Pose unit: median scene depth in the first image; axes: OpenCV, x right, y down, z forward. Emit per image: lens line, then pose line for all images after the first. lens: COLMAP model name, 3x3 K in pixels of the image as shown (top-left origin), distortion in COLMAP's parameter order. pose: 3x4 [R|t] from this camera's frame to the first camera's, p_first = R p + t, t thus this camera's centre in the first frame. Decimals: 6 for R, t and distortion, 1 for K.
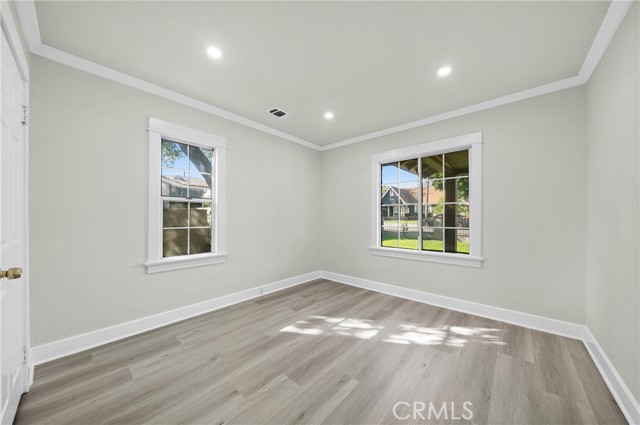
lens RADIAL K [[217.3, 0, 316.1], [0, 217.3, 214.9], [0, 0, 1]] dist [-0.003464, -0.000437]
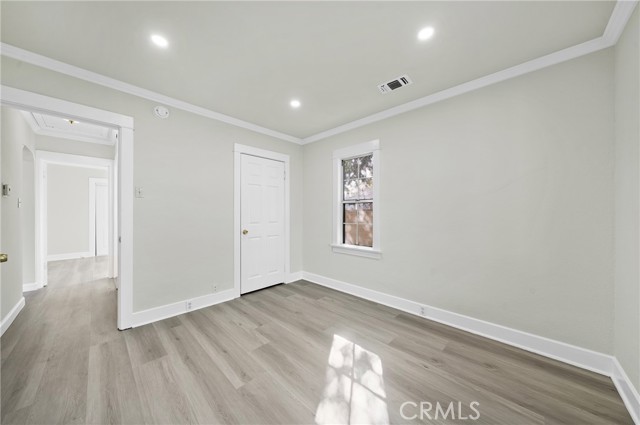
lens RADIAL K [[217.3, 0, 320.4], [0, 217.3, 212.4], [0, 0, 1]] dist [-0.003464, -0.000437]
pose [[-0.025006, -0.009152, -0.999645, 0.720047], [0.005299, 0.999943, -0.009288, 0.004271], [0.999673, -0.005529, -0.024956, 0.874655]]
